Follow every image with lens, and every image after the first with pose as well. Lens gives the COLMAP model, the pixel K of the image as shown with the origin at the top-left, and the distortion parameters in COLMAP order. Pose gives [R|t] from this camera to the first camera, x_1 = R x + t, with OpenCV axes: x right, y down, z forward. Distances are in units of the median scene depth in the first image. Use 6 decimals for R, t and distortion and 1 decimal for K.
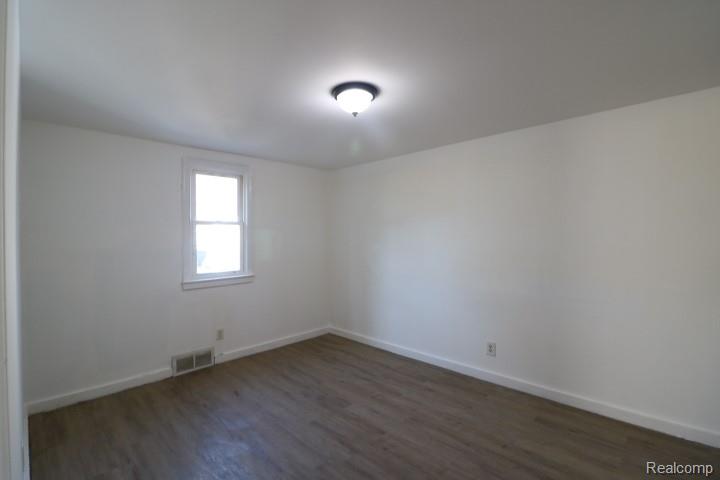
lens RADIAL K [[332.0, 0, 356.1], [0, 332.0, 236.0], [0, 0, 1]] dist [0.001369, -0.011529]
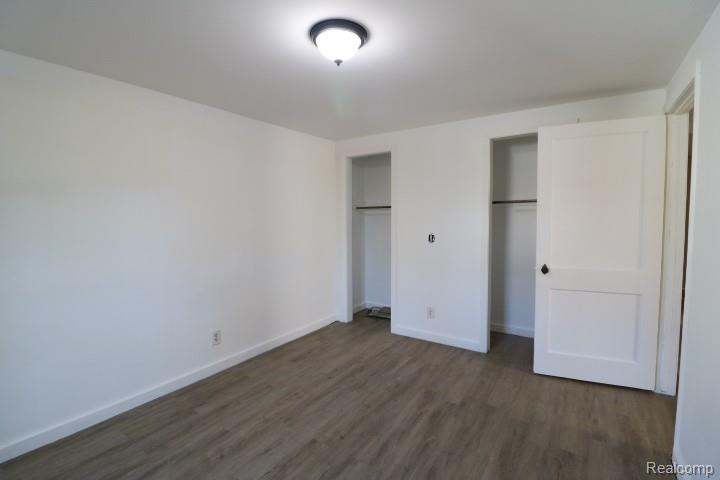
lens RADIAL K [[332.0, 0, 356.1], [0, 332.0, 236.0], [0, 0, 1]] dist [0.001369, -0.011529]
pose [[-0.175584, -0.047651, 0.983311, -0.715440], [0.009941, 0.998691, 0.050171, 0.012346], [-0.984414, 0.018584, -0.174880, 0.962668]]
